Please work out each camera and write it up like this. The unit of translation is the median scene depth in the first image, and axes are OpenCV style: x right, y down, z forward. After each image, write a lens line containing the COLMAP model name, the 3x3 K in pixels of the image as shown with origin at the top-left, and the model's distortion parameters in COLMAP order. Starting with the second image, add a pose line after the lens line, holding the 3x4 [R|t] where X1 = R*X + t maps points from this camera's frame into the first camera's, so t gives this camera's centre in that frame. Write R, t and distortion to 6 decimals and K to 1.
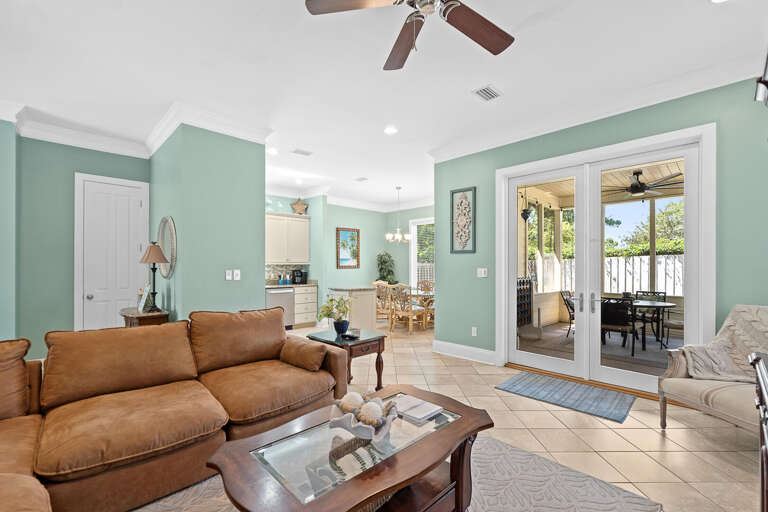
lens RADIAL K [[337.5, 0, 381.8], [0, 337.5, 263.1], [0, 0, 1]] dist [-0.000084, 0.000024]
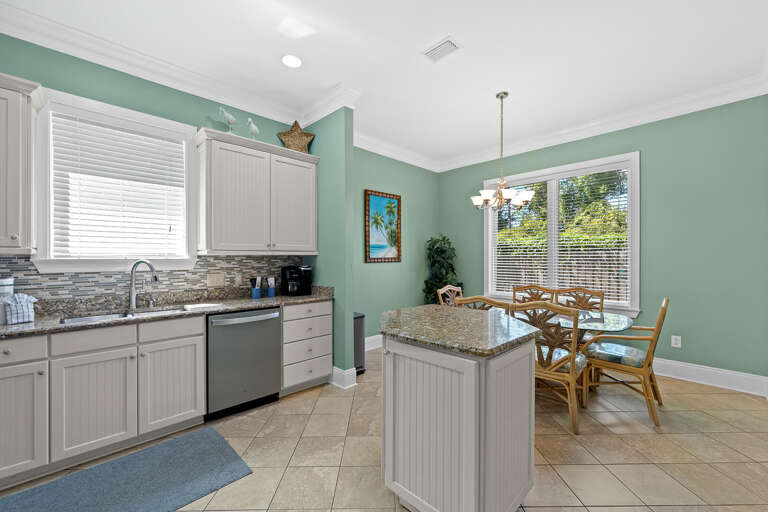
lens RADIAL K [[304.9, 0, 386.7], [0, 304.9, 254.5], [0, 0, 1]] dist [-0.003184, -0.000272]
pose [[0.999714, -0.002291, 0.023814, -0.109601], [0.002410, 0.999985, -0.004967, 0.005275], [-0.023802, 0.005023, 0.999704, 0.494657]]
